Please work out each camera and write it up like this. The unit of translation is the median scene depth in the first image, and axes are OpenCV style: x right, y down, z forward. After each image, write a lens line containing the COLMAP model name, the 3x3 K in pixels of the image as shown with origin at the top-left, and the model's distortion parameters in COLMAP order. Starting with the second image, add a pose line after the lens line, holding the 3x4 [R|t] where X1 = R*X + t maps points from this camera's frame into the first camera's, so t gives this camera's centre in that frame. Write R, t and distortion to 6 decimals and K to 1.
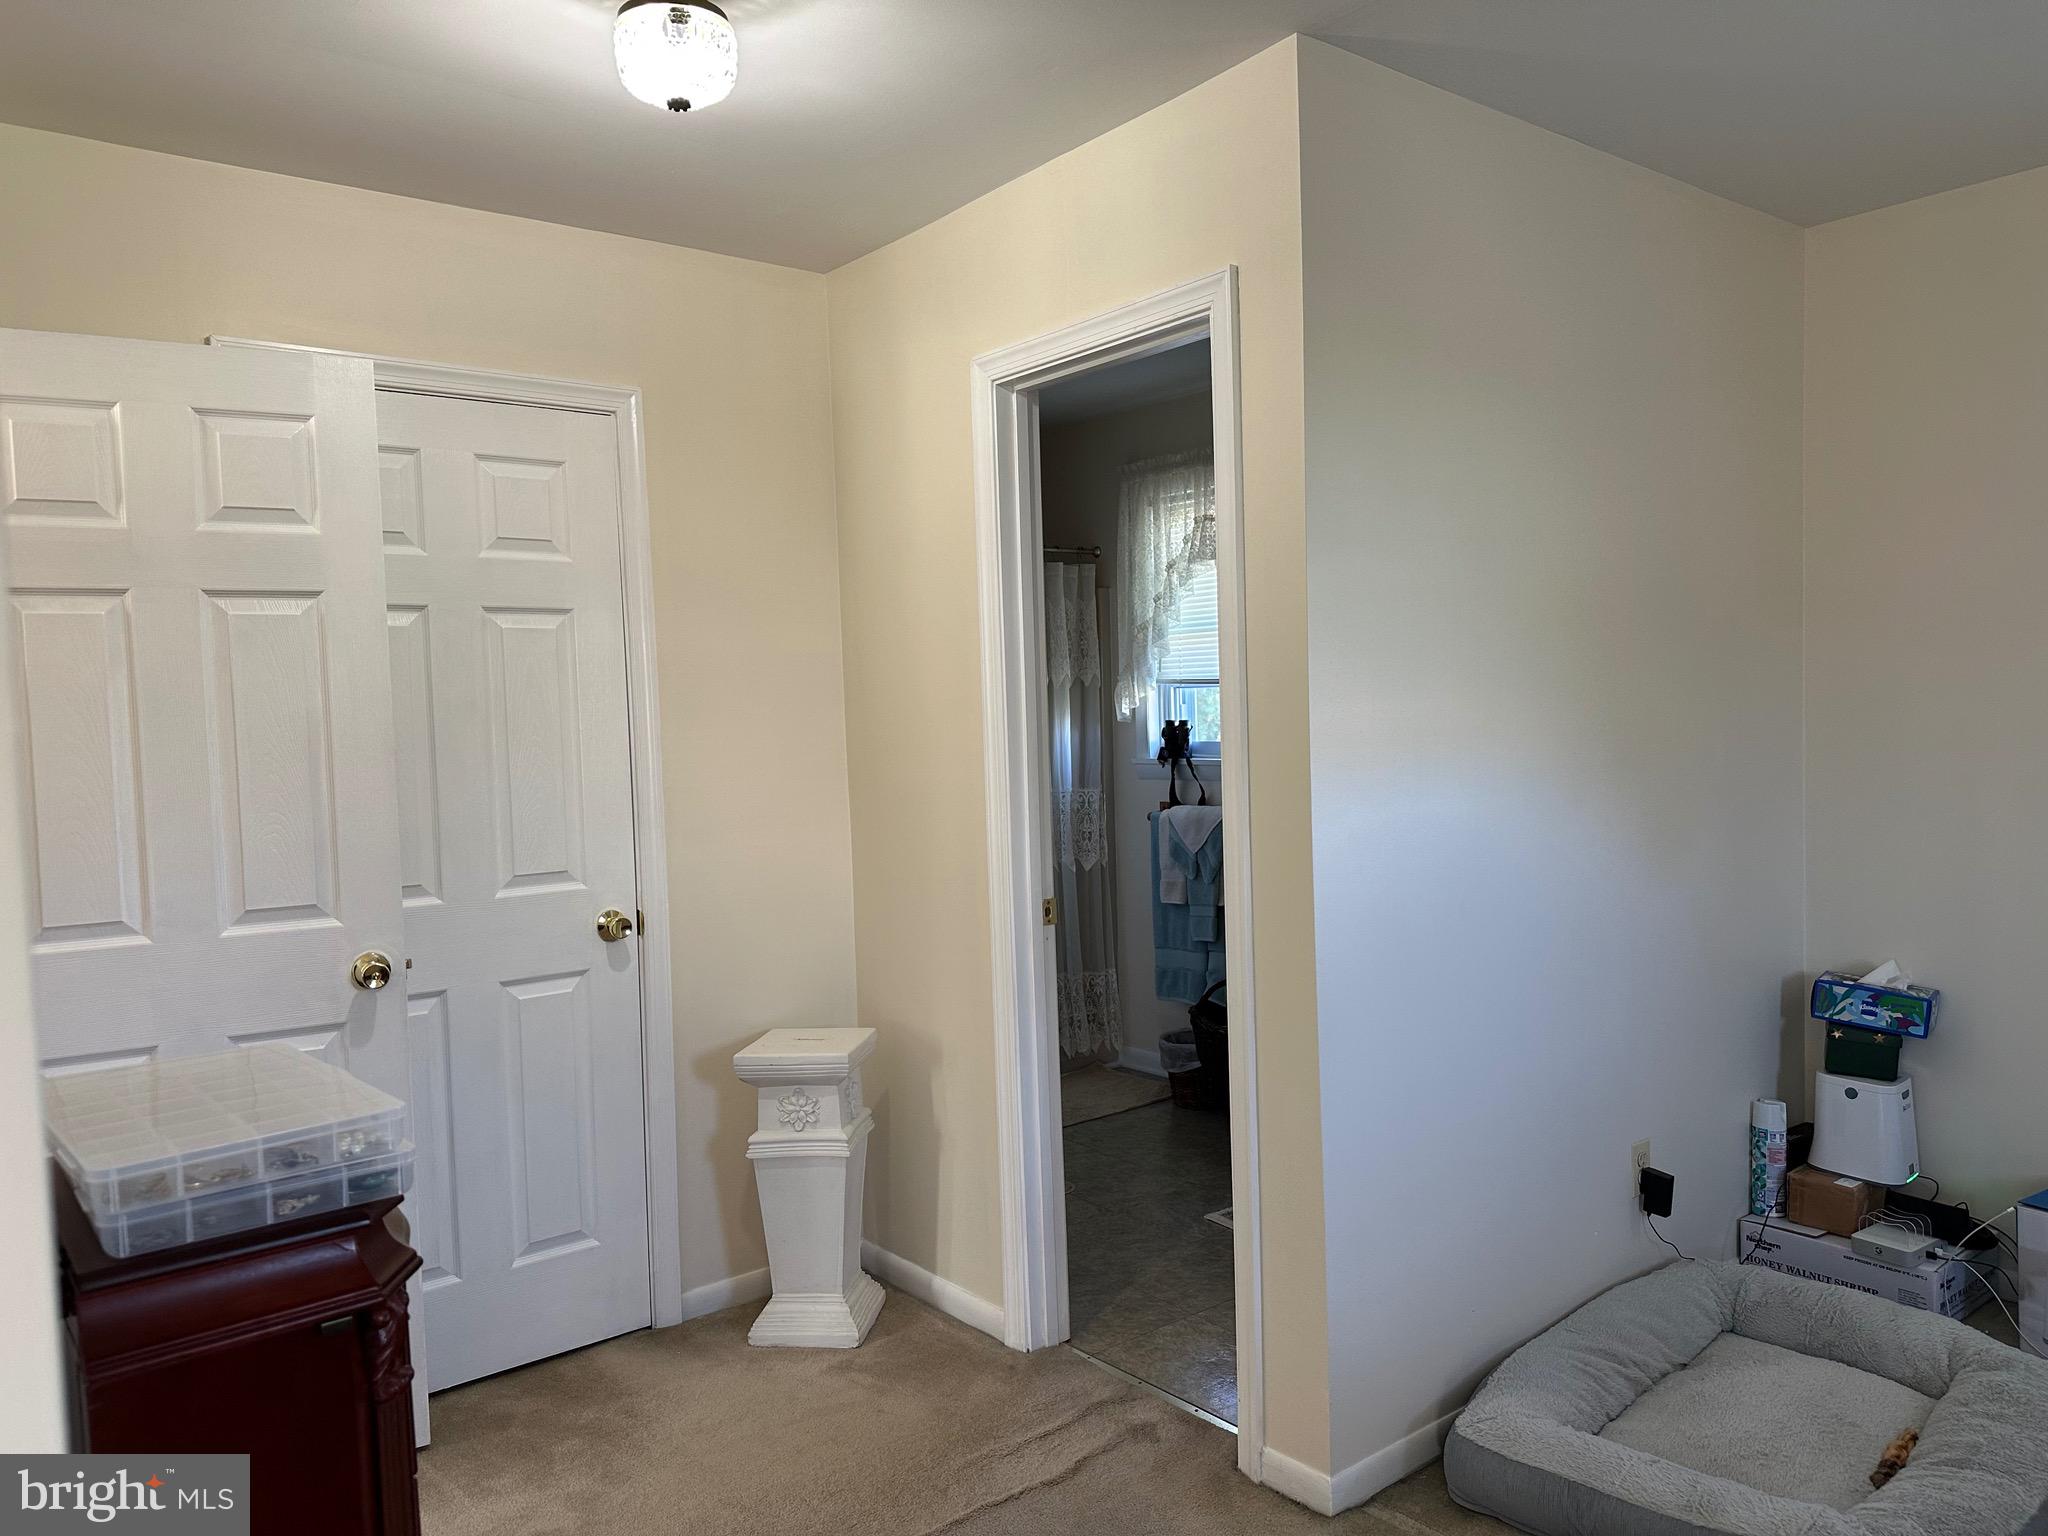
lens RADIAL K [[1426.6, 0, 1024.0], [0, 1426.6, 768.0], [0, 0, 1]] dist [0.126398, -0.216518]
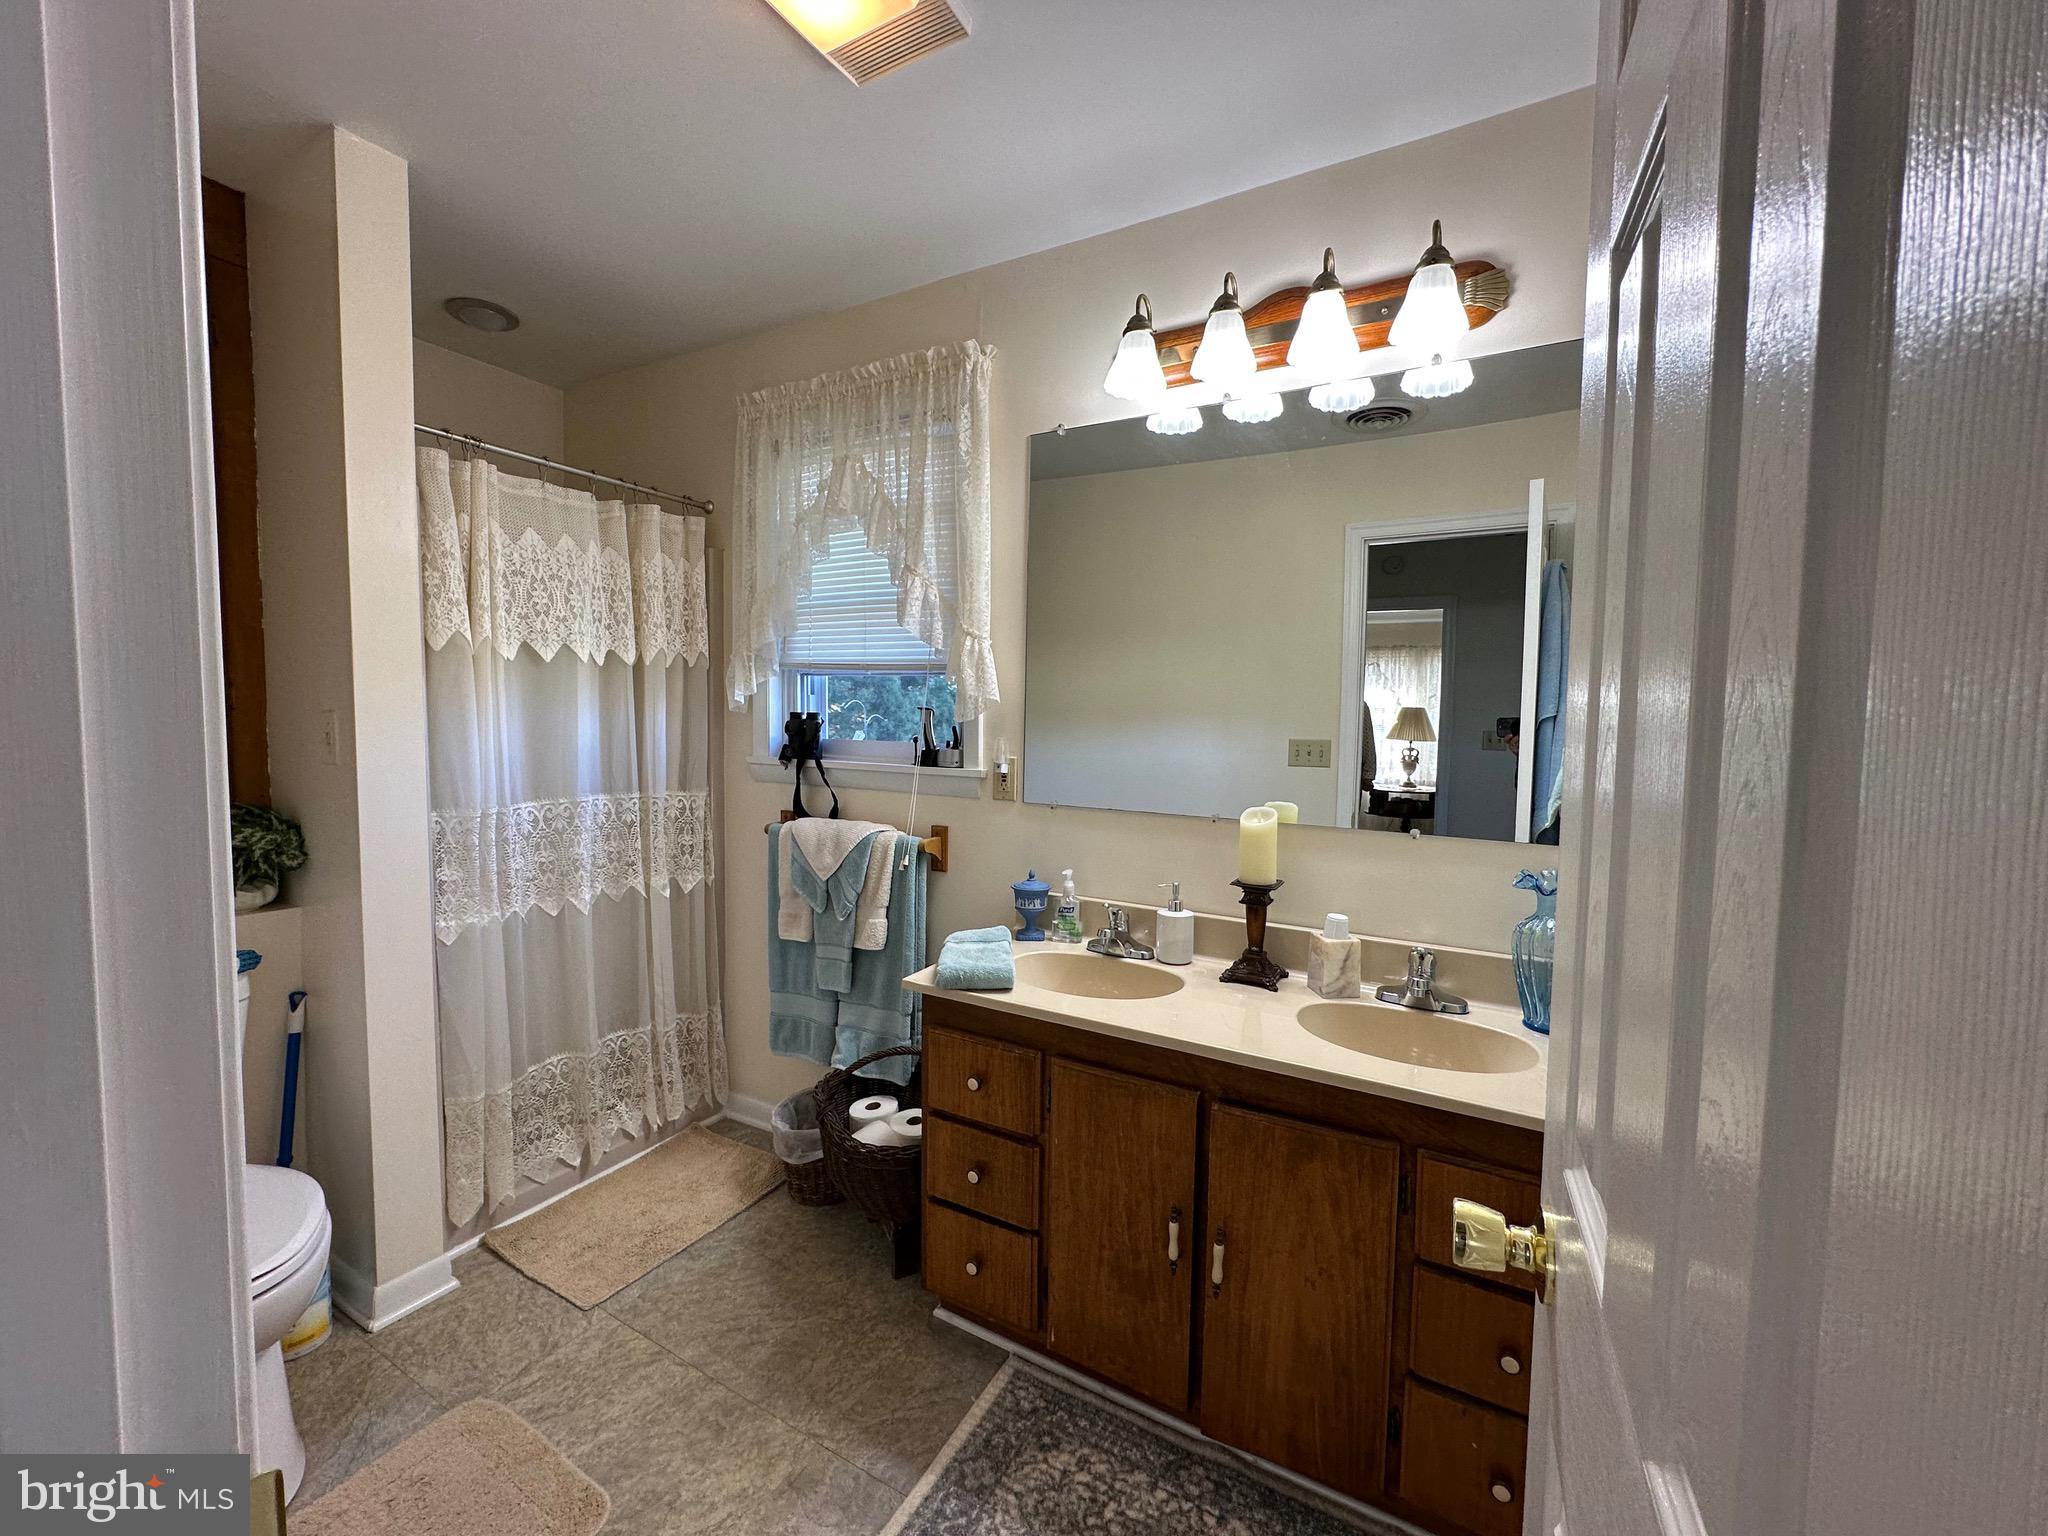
lens RADIAL K [[819.2, 0, 1024.0], [0, 819.2, 768.0], [0, 0, 1]] dist [-0.000736, -0.000221]
pose [[0.925985, 0.019401, 0.377060, 0.046805], [-0.026635, 0.999547, 0.013981, -0.011443], [-0.376619, -0.022990, 0.926083, 0.513989]]
